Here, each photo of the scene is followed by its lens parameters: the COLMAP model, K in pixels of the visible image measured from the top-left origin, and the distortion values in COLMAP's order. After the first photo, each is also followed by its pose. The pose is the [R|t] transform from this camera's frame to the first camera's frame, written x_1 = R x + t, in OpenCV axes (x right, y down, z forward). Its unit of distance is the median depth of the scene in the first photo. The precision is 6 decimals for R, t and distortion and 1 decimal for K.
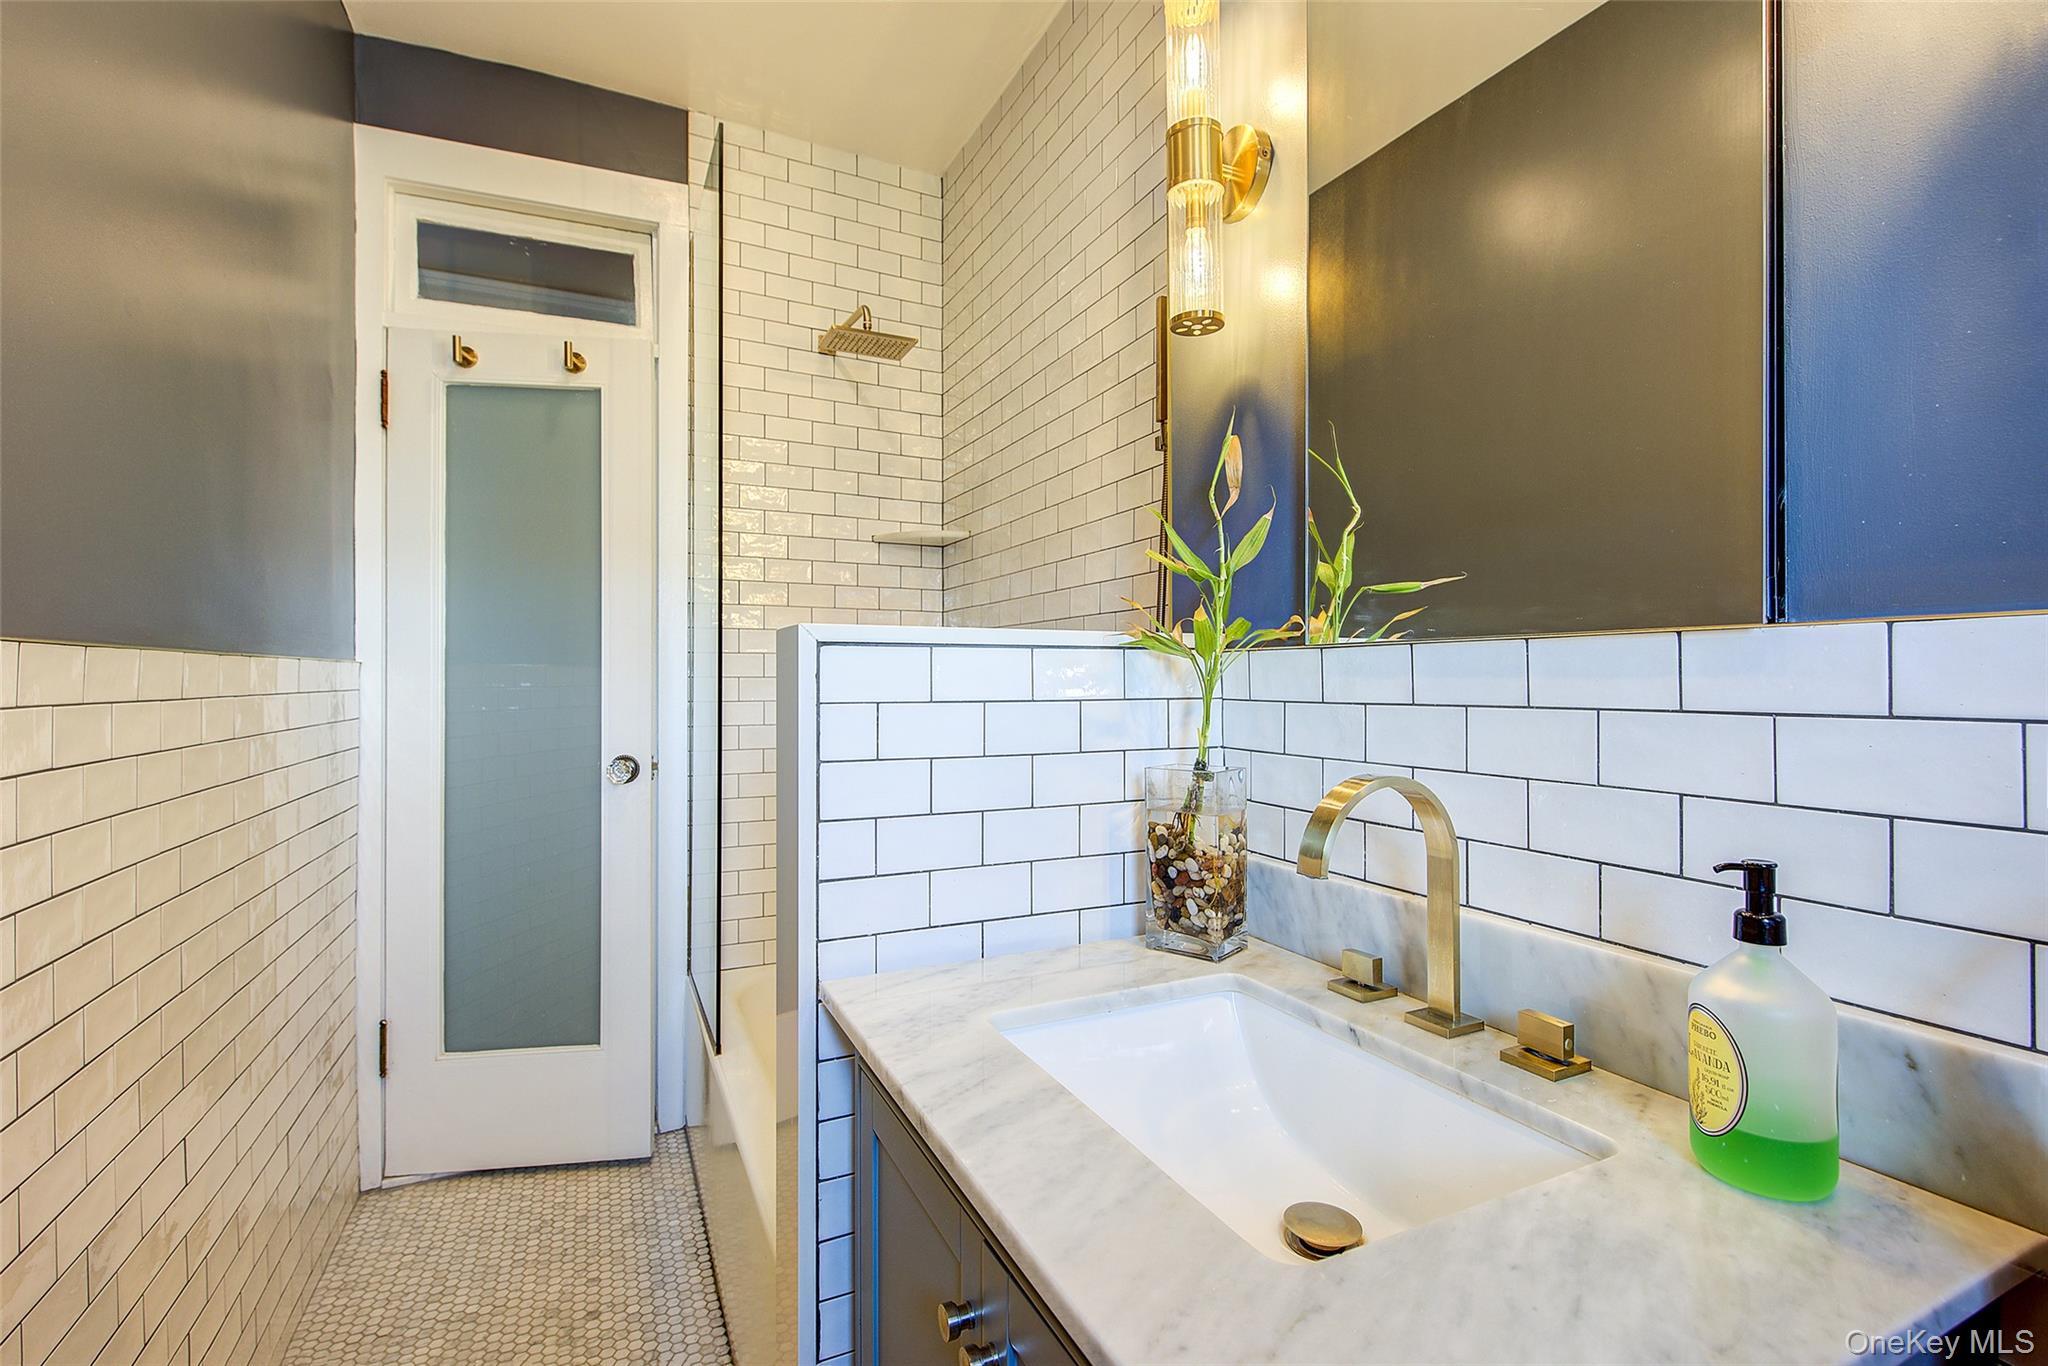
lens RADIAL K [[935.1, 0, 1028.4], [0, 935.1, 680.3], [0, 0, 1]] dist [-0.000237, -0.000022]
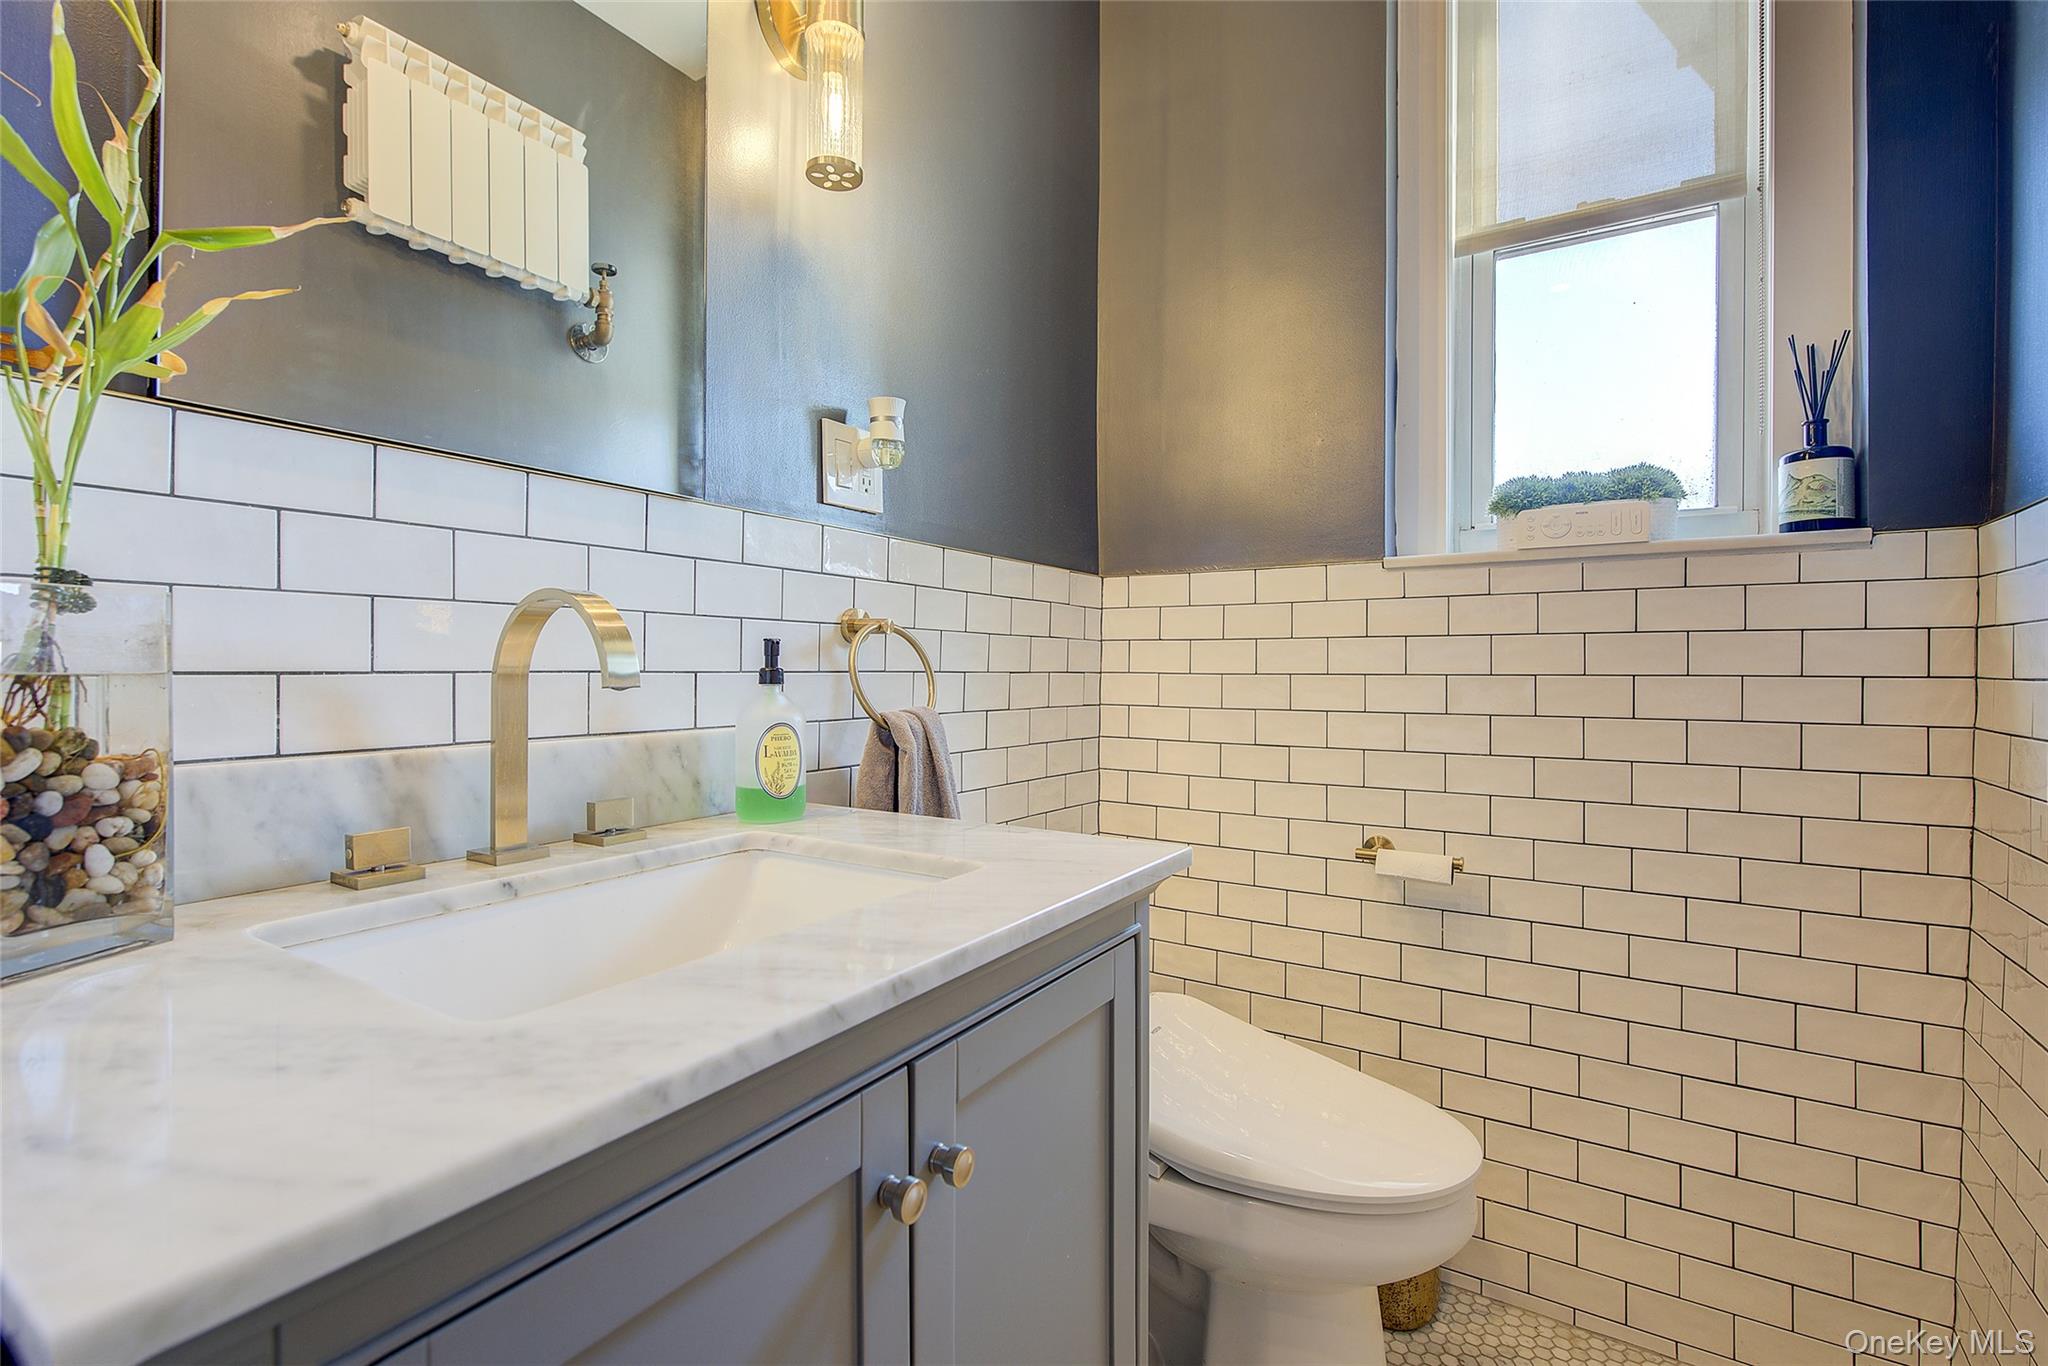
lens RADIAL K [[935.1, 0, 1027.0], [0, 935.1, 671.3], [0, 0, 1]] dist [-0.000237, -0.000022]
pose [[-0.513216, -0.006725, 0.858233, -0.517496], [0.000804, 0.999965, 0.008316, 0.136963], [-0.858259, 0.004958, -0.513193, 0.831176]]
